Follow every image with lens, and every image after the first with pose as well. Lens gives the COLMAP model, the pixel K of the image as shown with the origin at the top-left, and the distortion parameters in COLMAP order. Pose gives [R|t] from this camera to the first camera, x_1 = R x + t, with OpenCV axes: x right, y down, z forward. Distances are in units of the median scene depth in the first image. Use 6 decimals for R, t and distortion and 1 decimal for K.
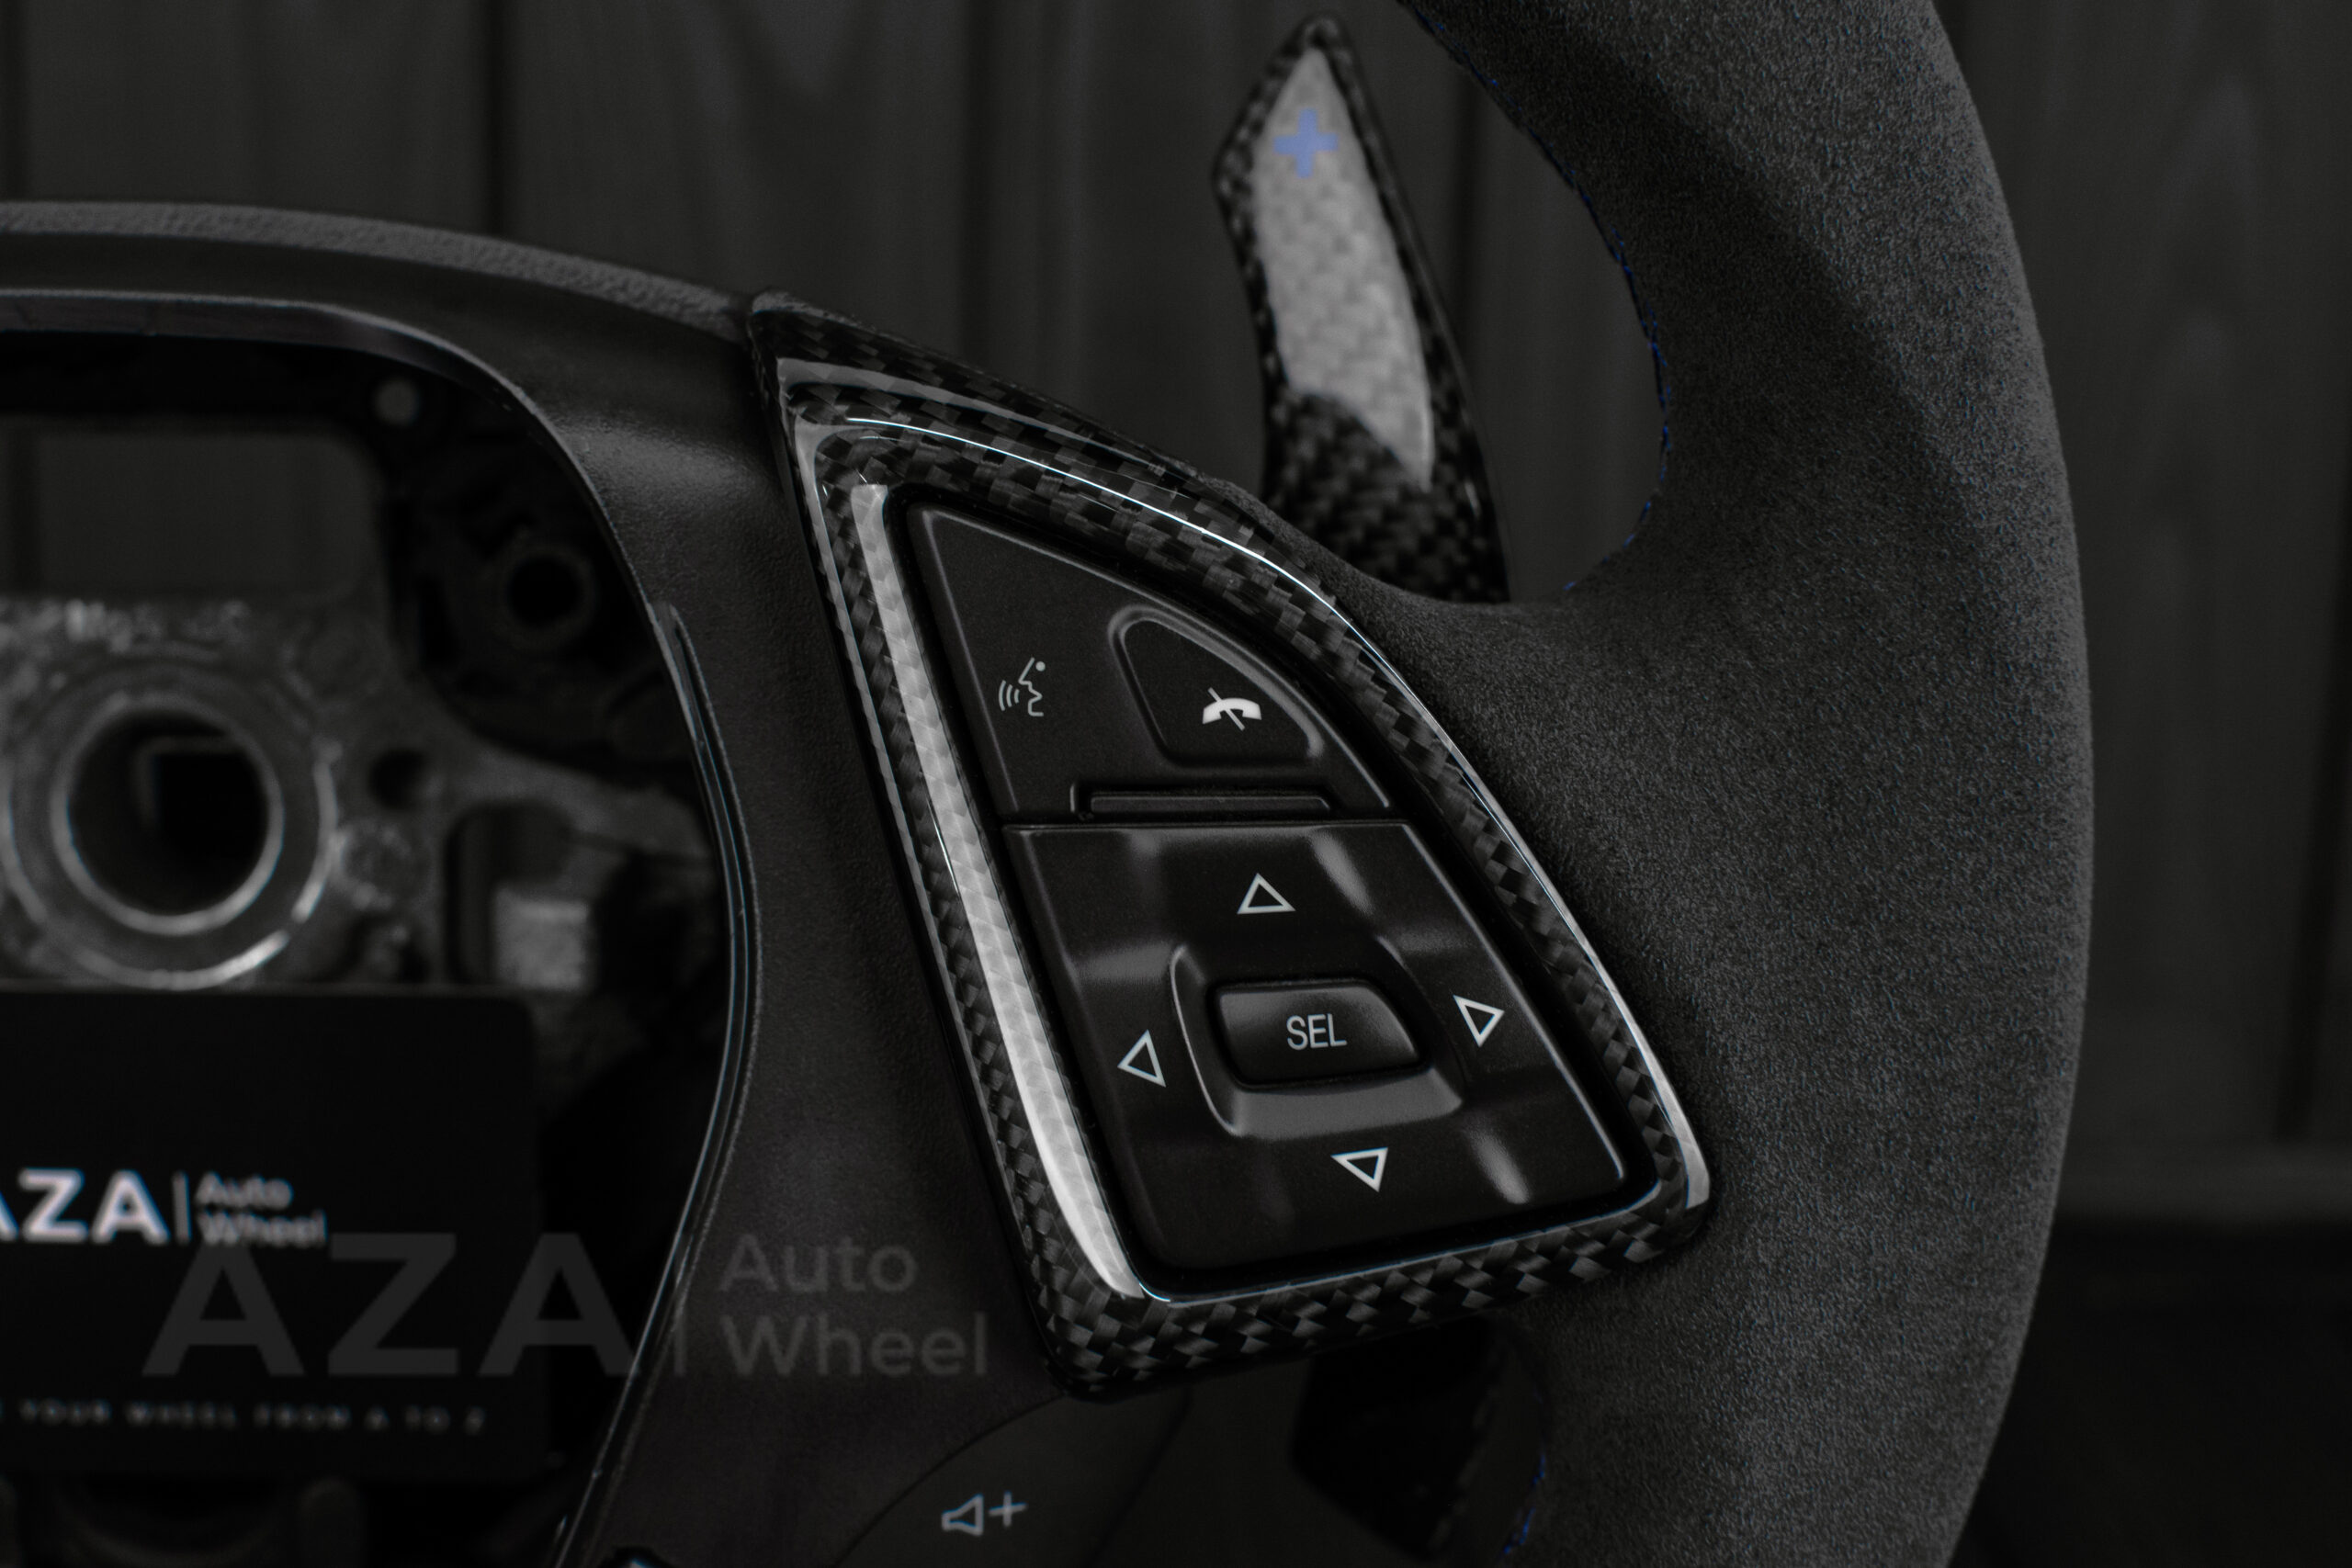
lens RADIAL K [[3768.4, 0, 1177.4], [0, 3768.4, 789.1], [0, 0, 1]] dist [-0.193404, 0.000000]
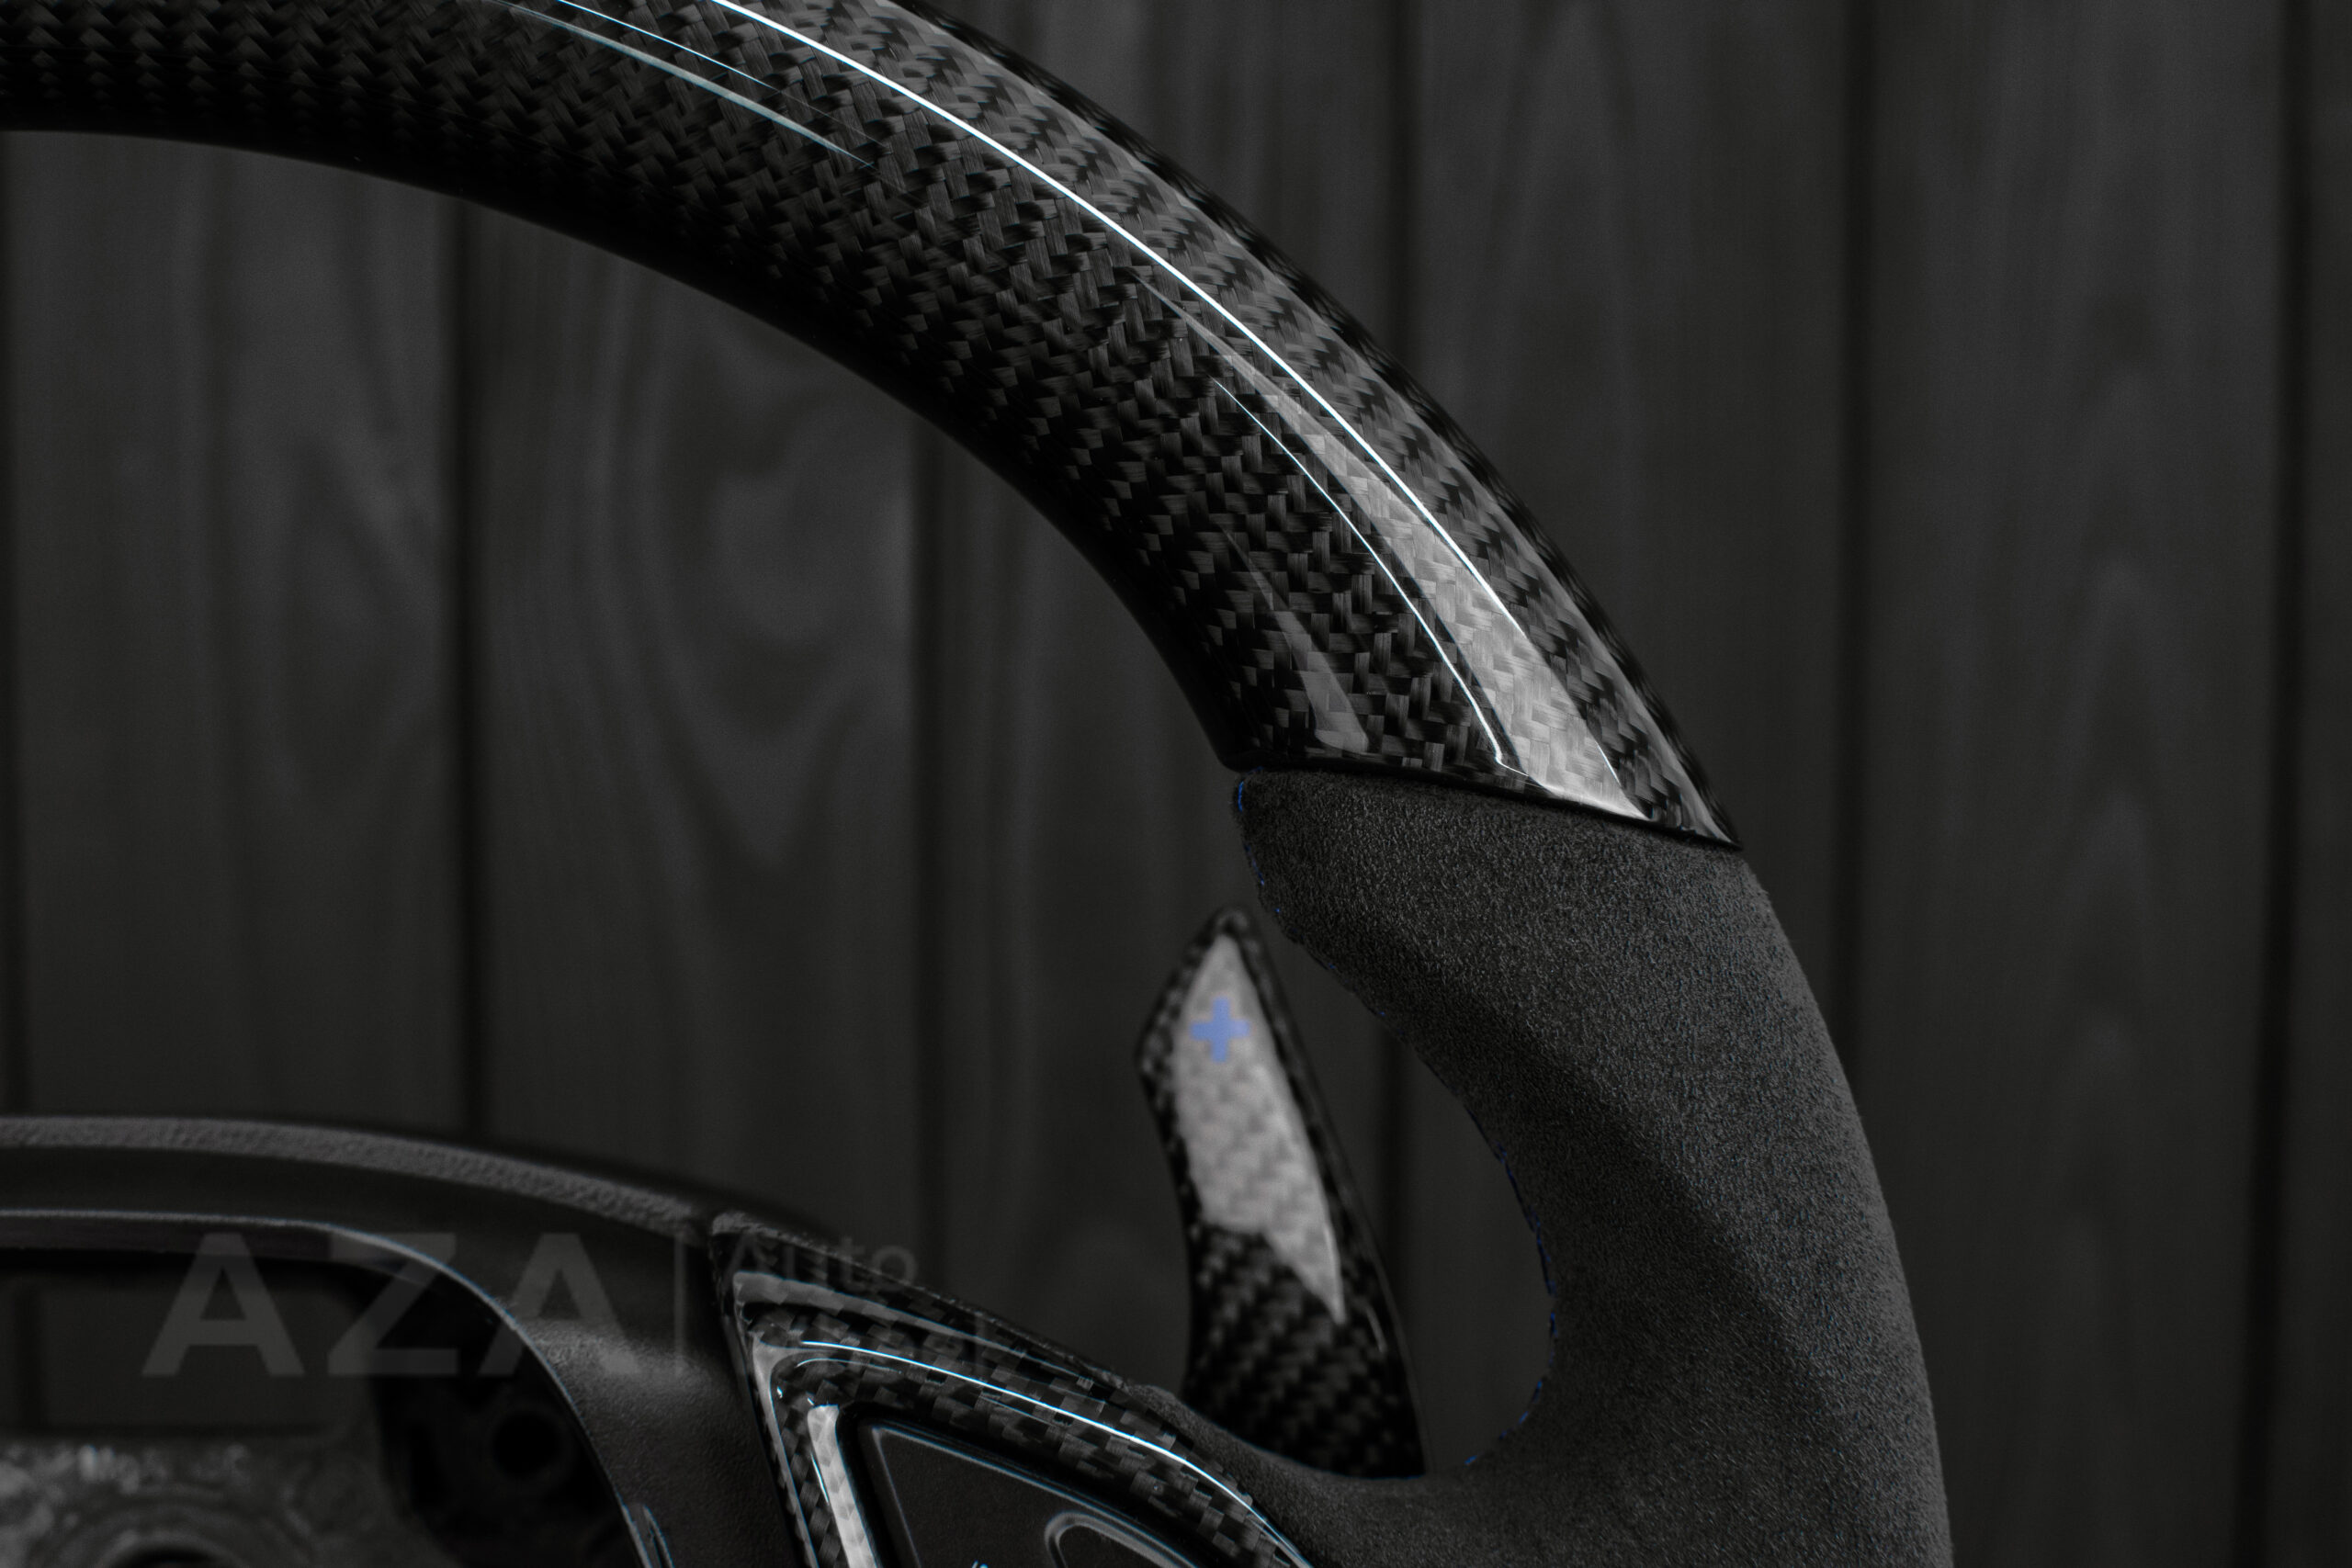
lens RADIAL K [[3768.4, 0, 1182.9], [0, 3768.4, 780.9], [0, 0, 1]] dist [-0.193404, 0.000000]
pose [[0.999517, -0.029590, 0.009458, 0.017075], [0.030663, 0.988575, -0.147576, -0.092386], [-0.004983, 0.147794, 0.989006, -0.098889]]
